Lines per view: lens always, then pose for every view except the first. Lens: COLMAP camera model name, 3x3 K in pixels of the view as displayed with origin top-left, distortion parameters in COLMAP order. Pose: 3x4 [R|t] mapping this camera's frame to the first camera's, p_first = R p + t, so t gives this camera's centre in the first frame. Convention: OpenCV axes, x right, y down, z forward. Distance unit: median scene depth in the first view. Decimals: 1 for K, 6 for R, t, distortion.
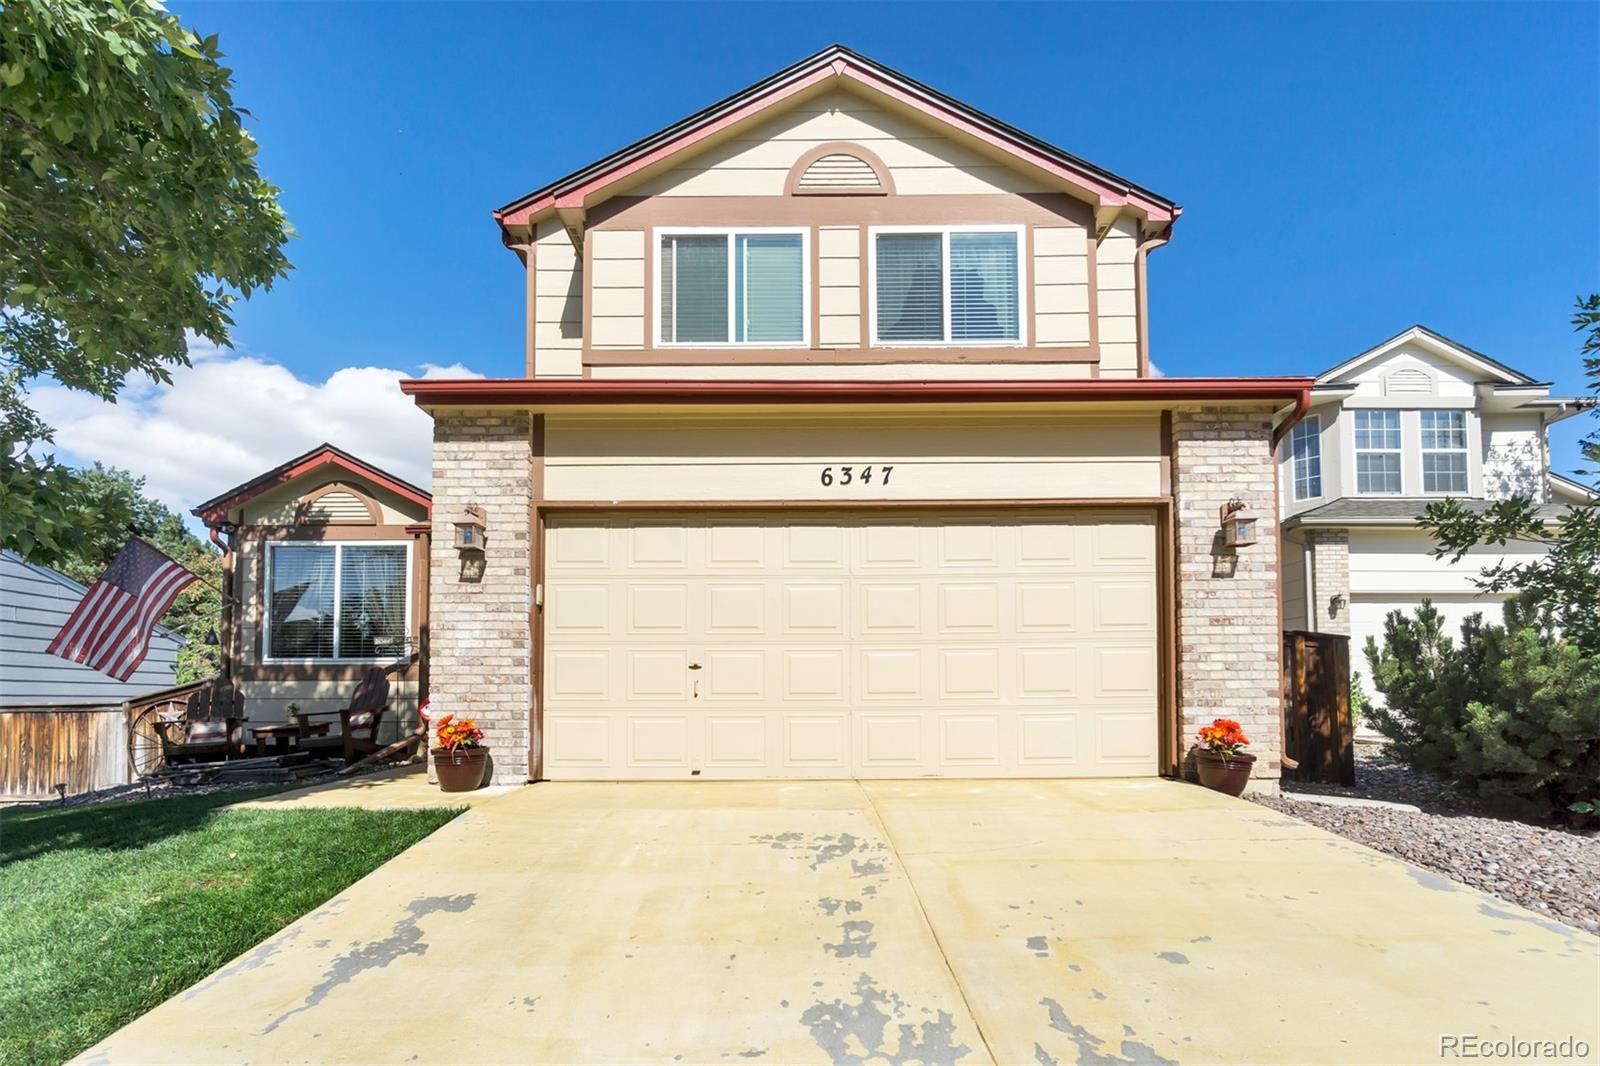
lens RADIAL K [[710.3, 0, 782.2], [0, 710.3, 611.4], [0, 0, 1]] dist [-0.005454, 0.002184]
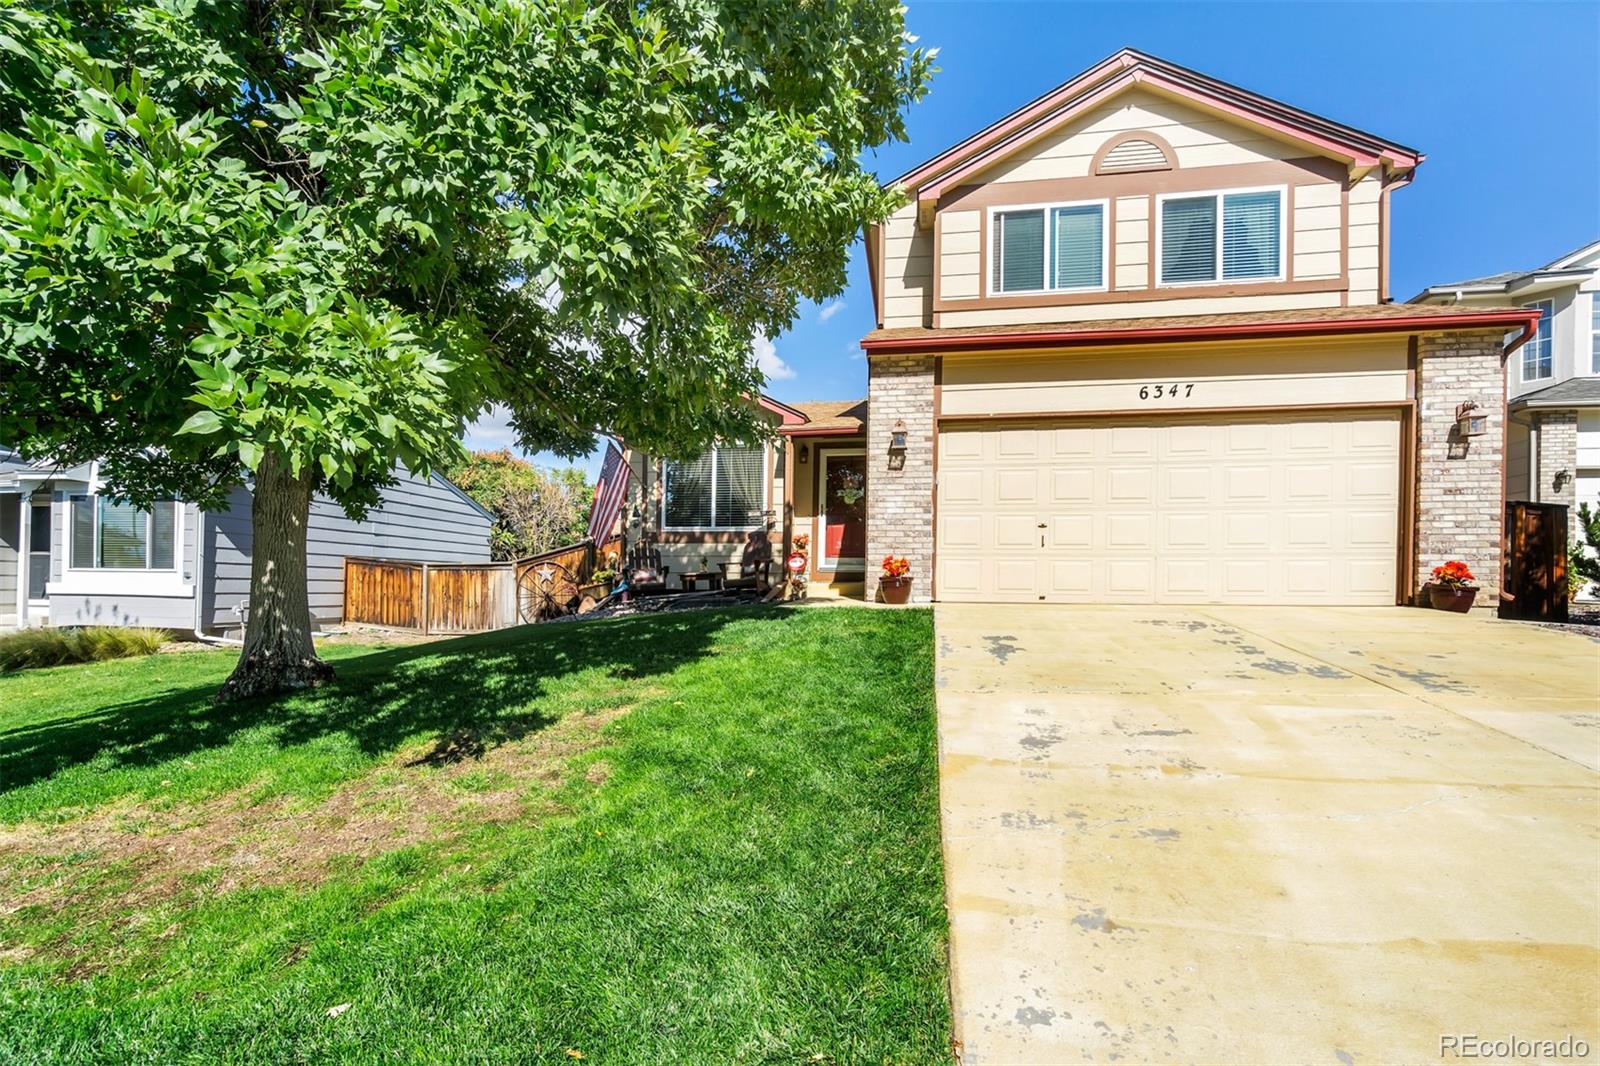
lens RADIAL K [[710.3, 0, 798.1], [0, 710.3, 532.9], [0, 0, 1]] dist [-0.005454, 0.002184]
pose [[0.985989, 0.000685, -0.166809, -0.315827], [0.008236, 0.998572, 0.052784, 0.009127], [0.166607, -0.053418, 0.984575, -0.442002]]
